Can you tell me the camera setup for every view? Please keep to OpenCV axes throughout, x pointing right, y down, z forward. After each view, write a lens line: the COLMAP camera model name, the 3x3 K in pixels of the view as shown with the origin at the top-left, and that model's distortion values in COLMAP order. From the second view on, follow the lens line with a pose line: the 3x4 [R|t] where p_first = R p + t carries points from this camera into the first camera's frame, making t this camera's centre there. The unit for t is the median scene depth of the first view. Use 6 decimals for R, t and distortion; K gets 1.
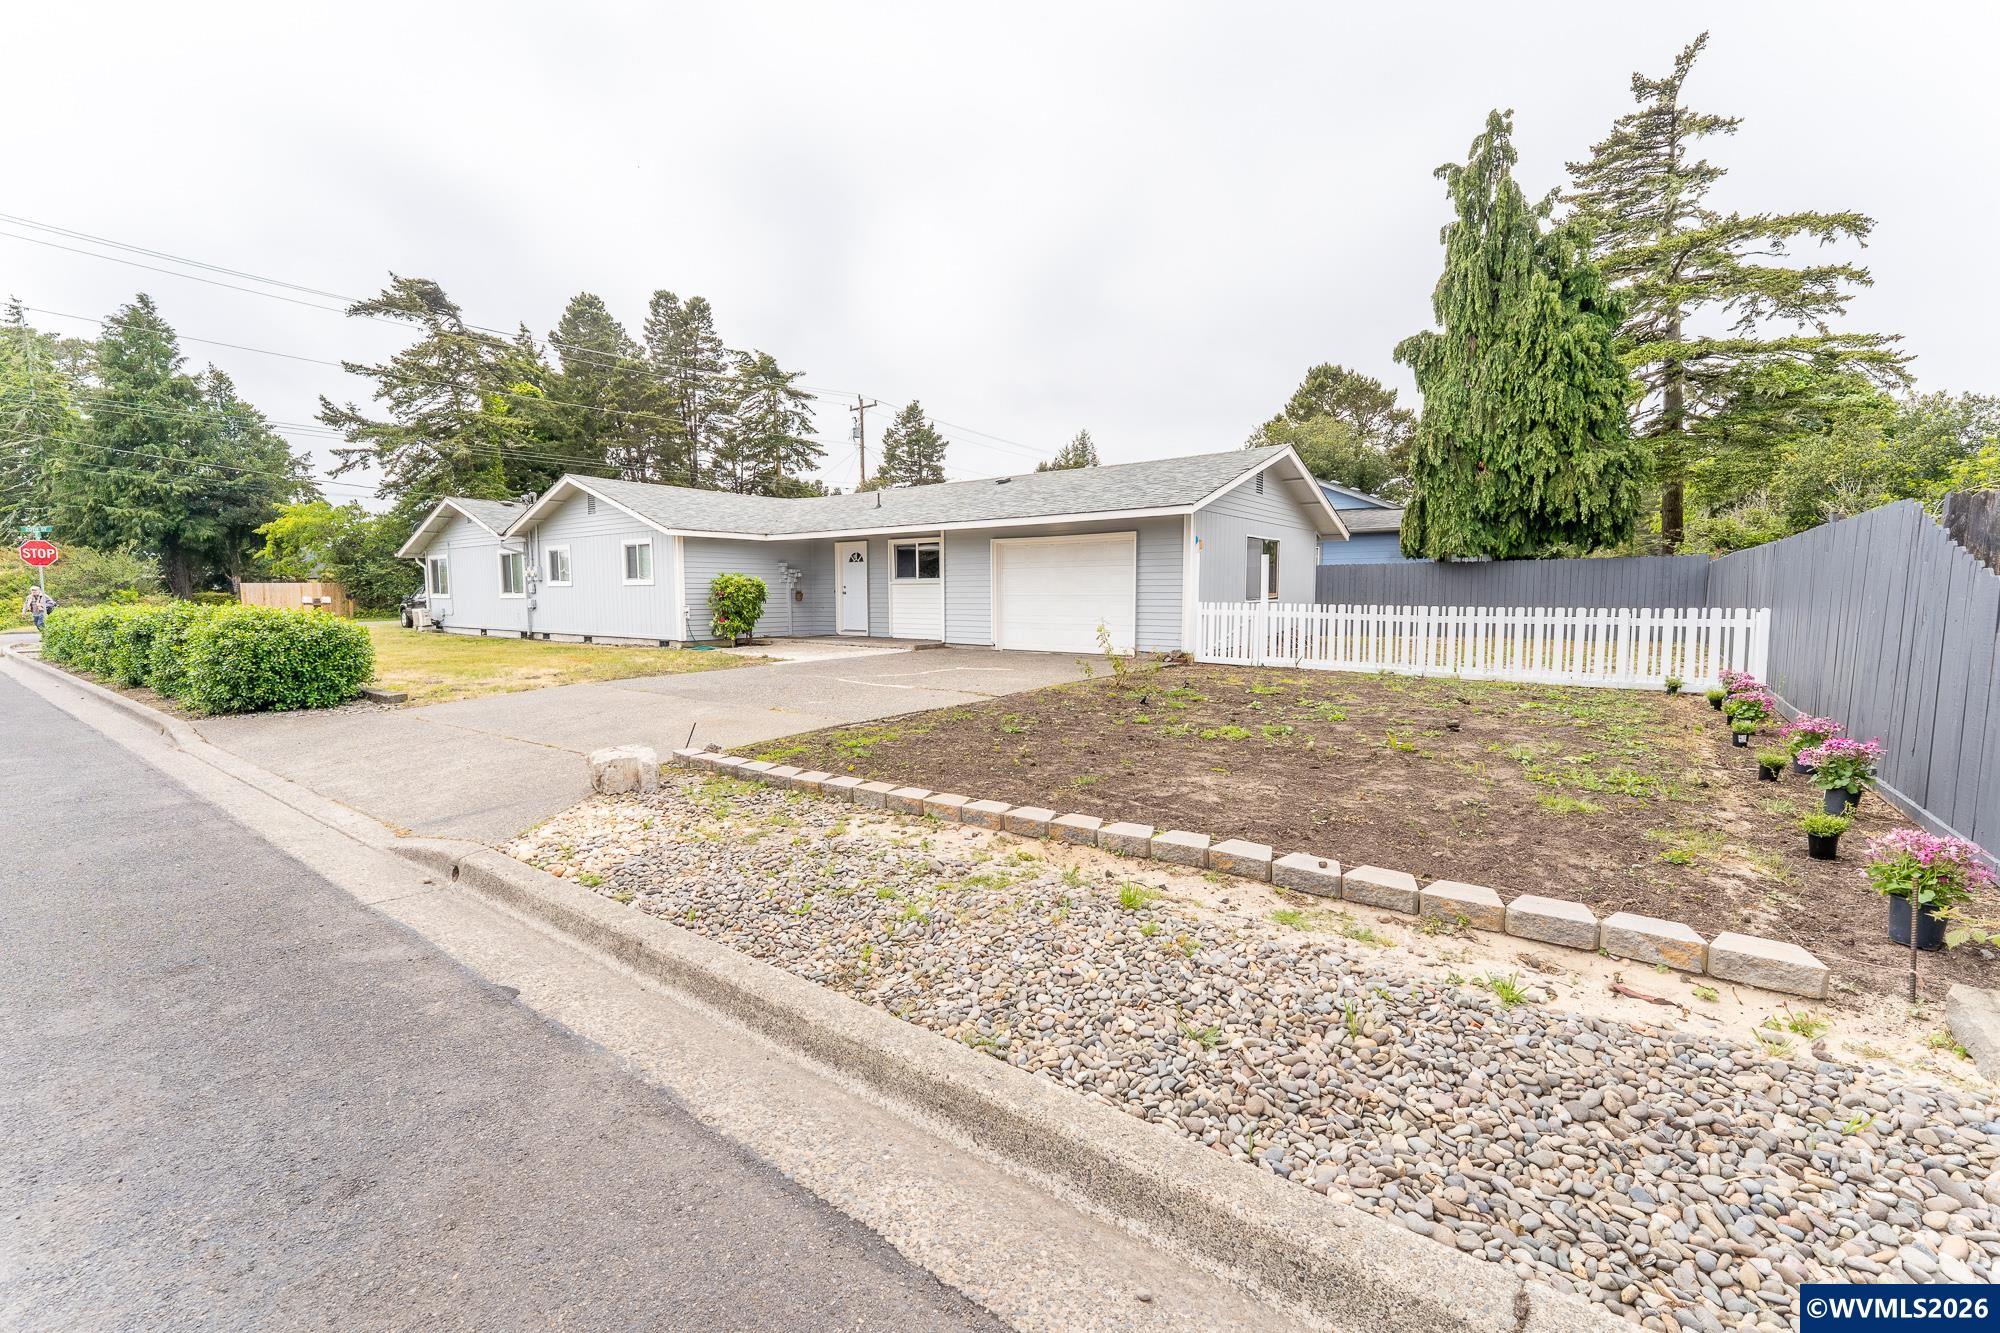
lens RADIAL K [[828.6, 0, 1000.0], [0, 828.6, 666.5], [0, 0, 1]] dist [-0.001923, 0.000533]
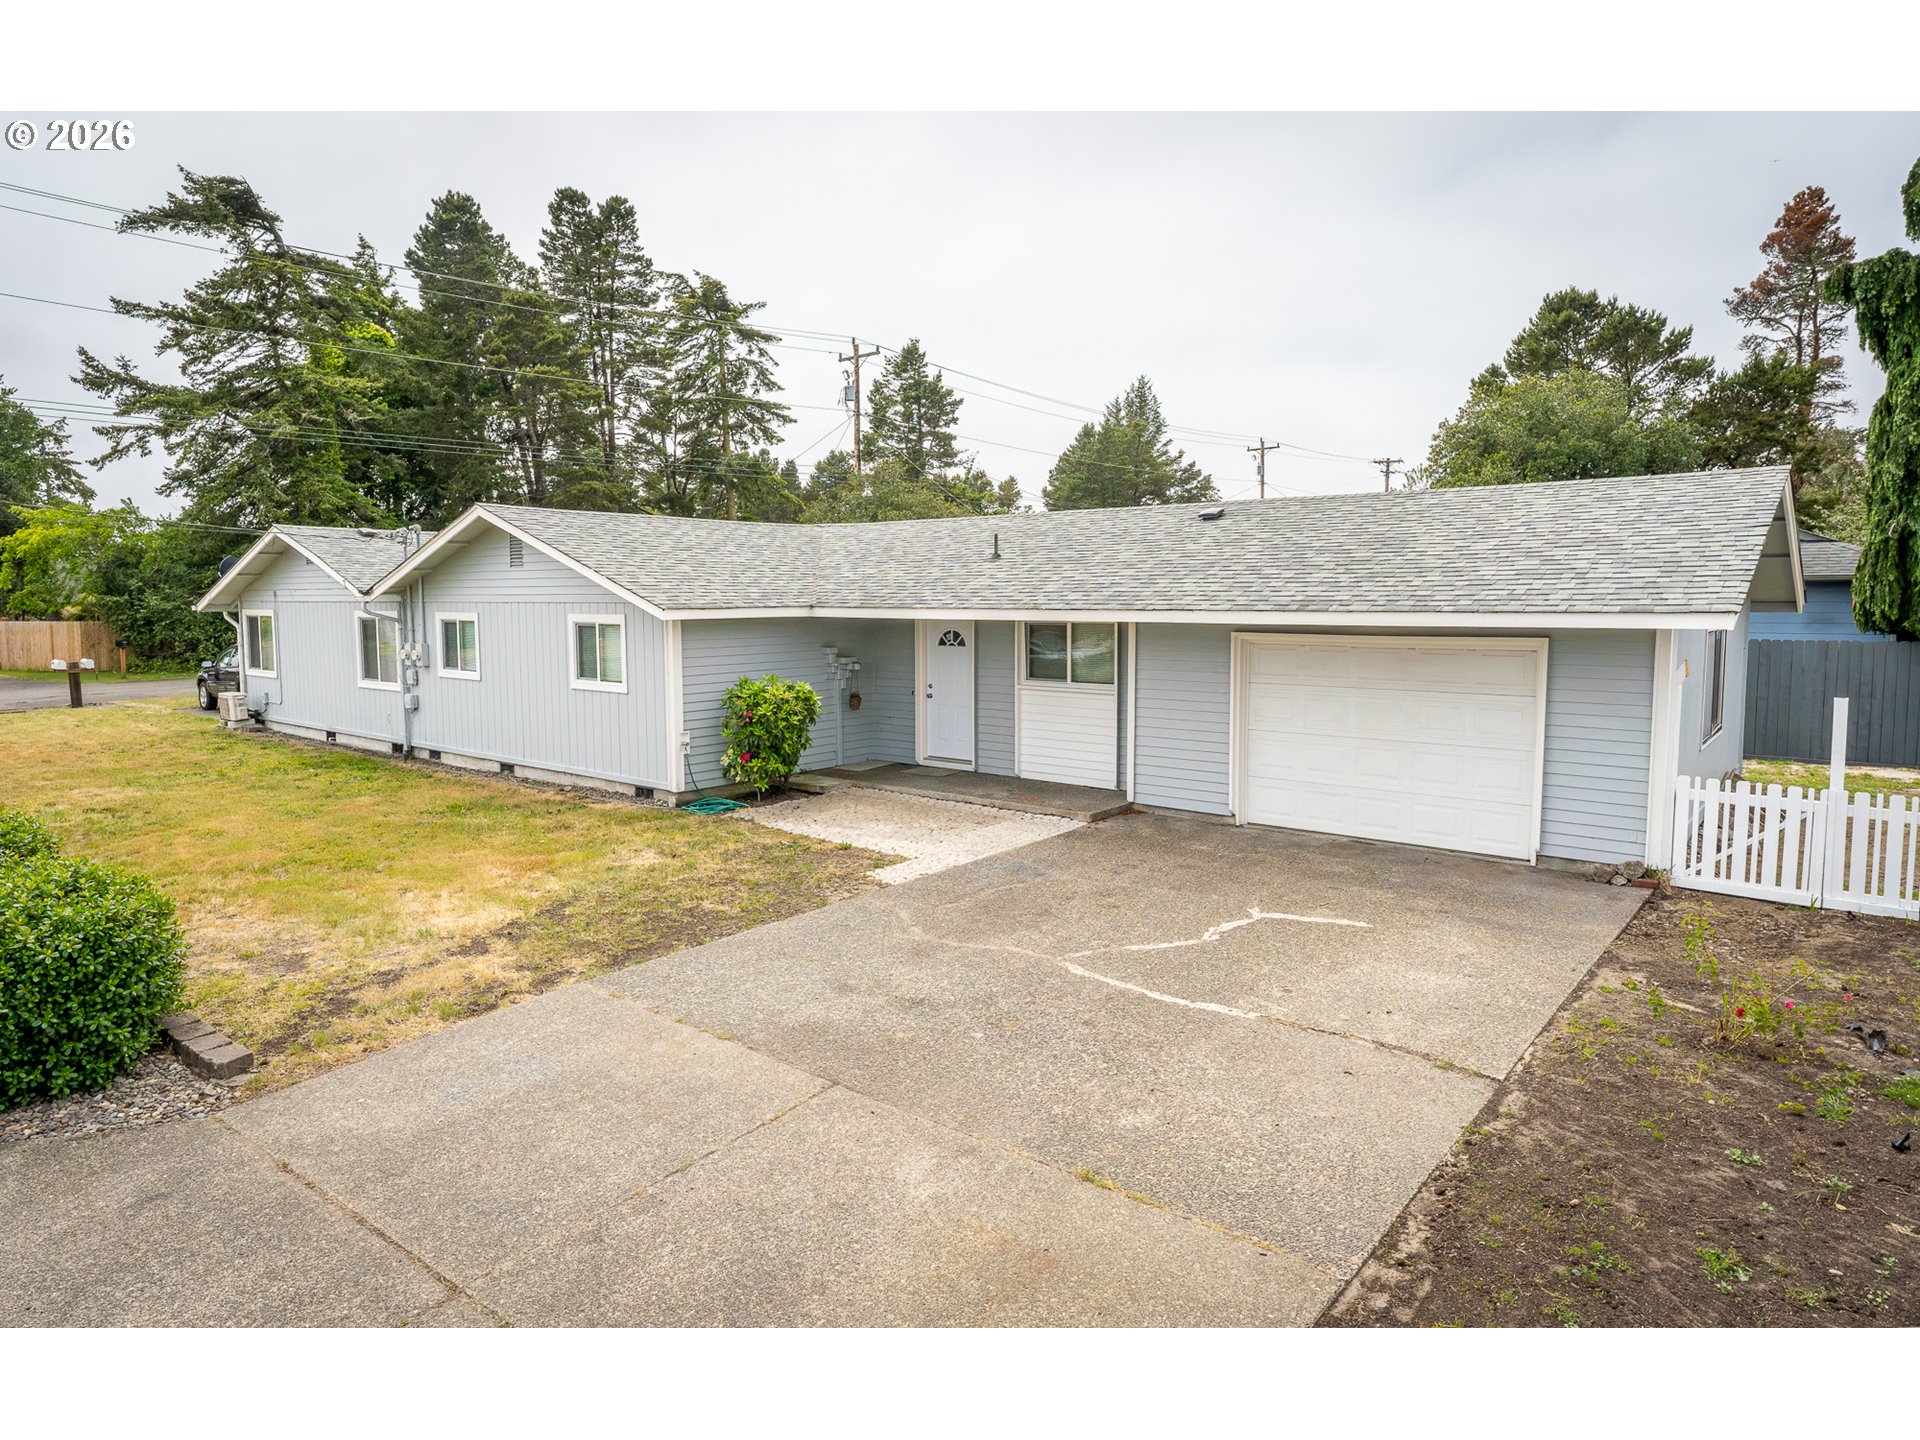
lens RADIAL K [[1138.4, 0, 959.1], [0, 1138.4, 691.0], [0, 0, 1]] dist [-0.000686, 0.000238]
pose [[0.999577, 0.000936, -0.029062, -0.064007], [-0.001018, 0.999996, -0.002808, -0.040428], [0.029059, 0.002837, 0.999574, 0.078004]]
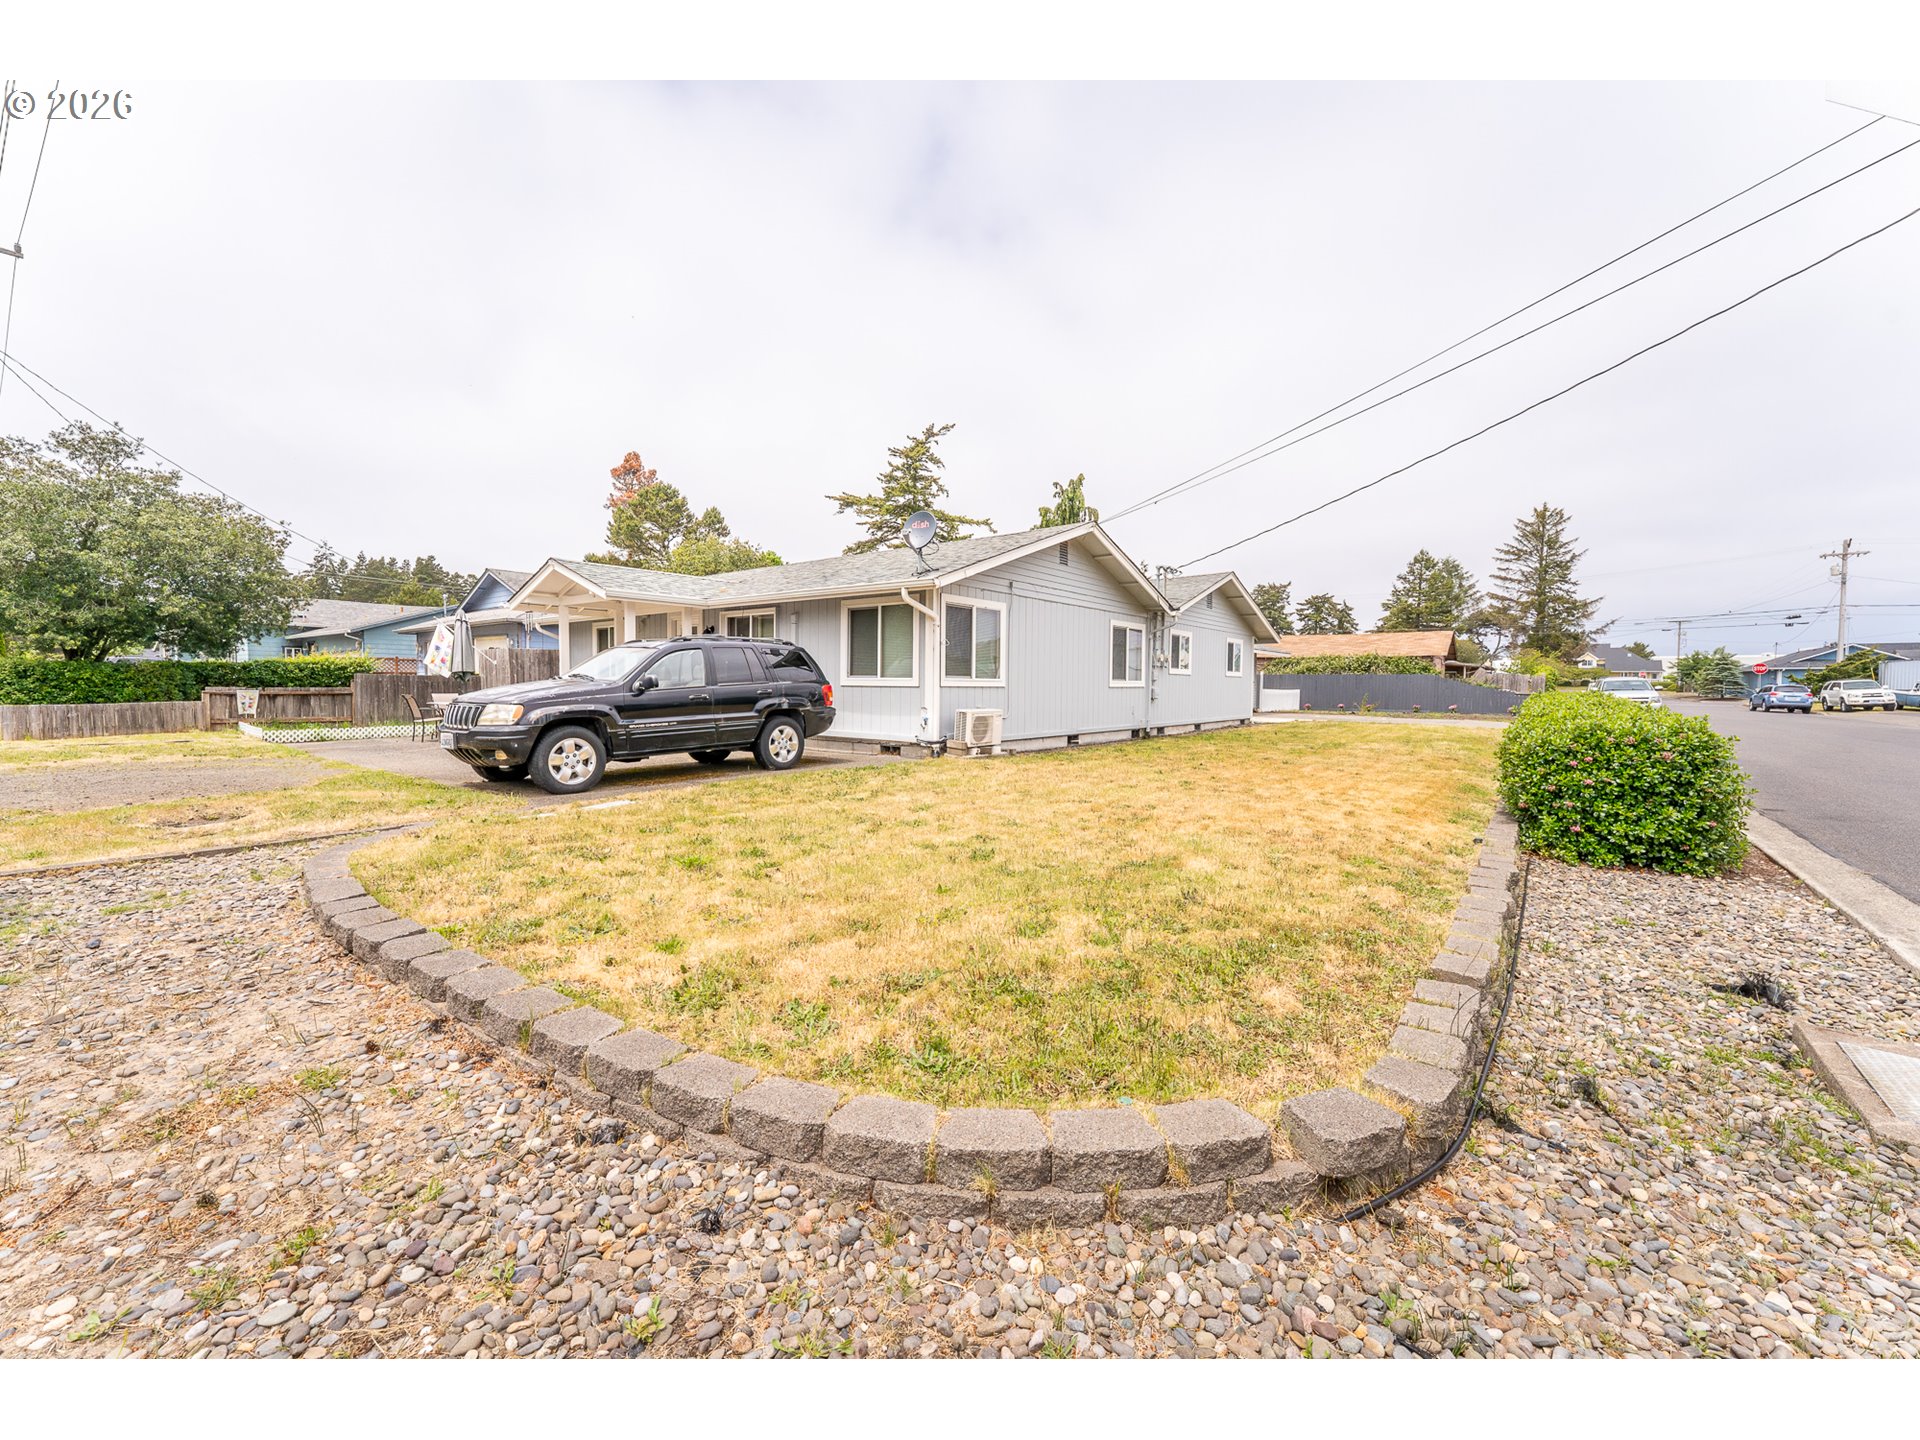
lens RADIAL K [[781.4, 0, 943.3], [0, 781.4, 715.3], [0, 0, 1]] dist [0.001193, -0.000088]
pose [[0.012308, -0.053205, 0.998508, -0.668428], [0.059168, 0.996872, 0.052388, -0.053205], [-0.998172, 0.058435, 0.015417, 0.593611]]
